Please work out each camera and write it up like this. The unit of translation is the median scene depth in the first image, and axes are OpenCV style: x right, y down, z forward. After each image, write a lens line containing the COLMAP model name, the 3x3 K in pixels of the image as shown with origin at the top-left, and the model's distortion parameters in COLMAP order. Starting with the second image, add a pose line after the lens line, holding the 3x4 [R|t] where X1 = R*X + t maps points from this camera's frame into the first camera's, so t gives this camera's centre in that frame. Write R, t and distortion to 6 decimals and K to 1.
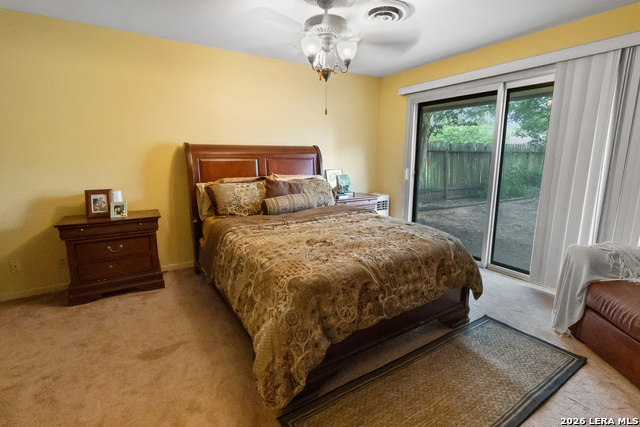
lens RADIAL K [[304.4, 0, 319.7], [0, 304.4, 209.7], [0, 0, 1]] dist [0.000508, 0.000439]
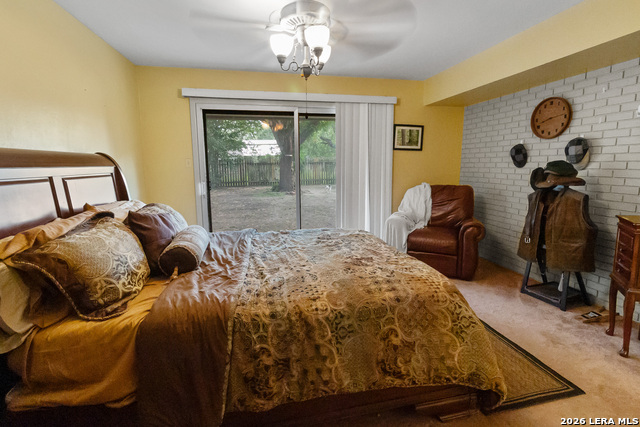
lens RADIAL K [[304.4, 0, 330.5], [0, 304.4, 214.2], [0, 0, 1]] dist [0.000508, 0.000439]
pose [[0.324250, -0.157789, 0.932719, -0.770384], [0.177984, 0.978557, 0.103669, -0.125817], [-0.929077, 0.132395, 0.345381, 0.673347]]
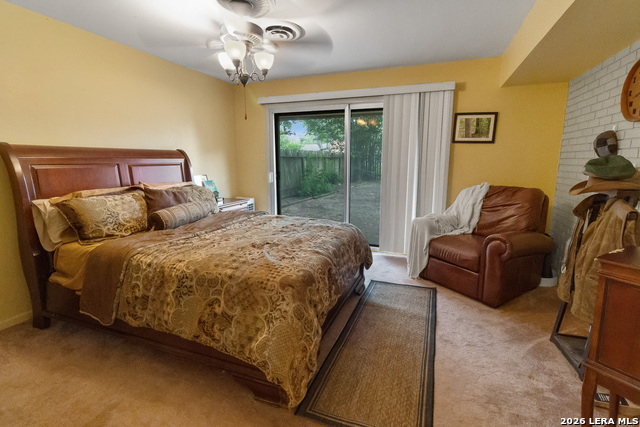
lens RADIAL K [[304.4, 0, 327.5], [0, 304.4, 209.6], [0, 0, 1]] dist [0.000508, 0.000439]
pose [[0.793708, -0.100551, 0.599931, -0.390065], [0.109453, 0.993754, 0.021751, -0.008402], [-0.598371, 0.048401, 0.799756, 0.046556]]
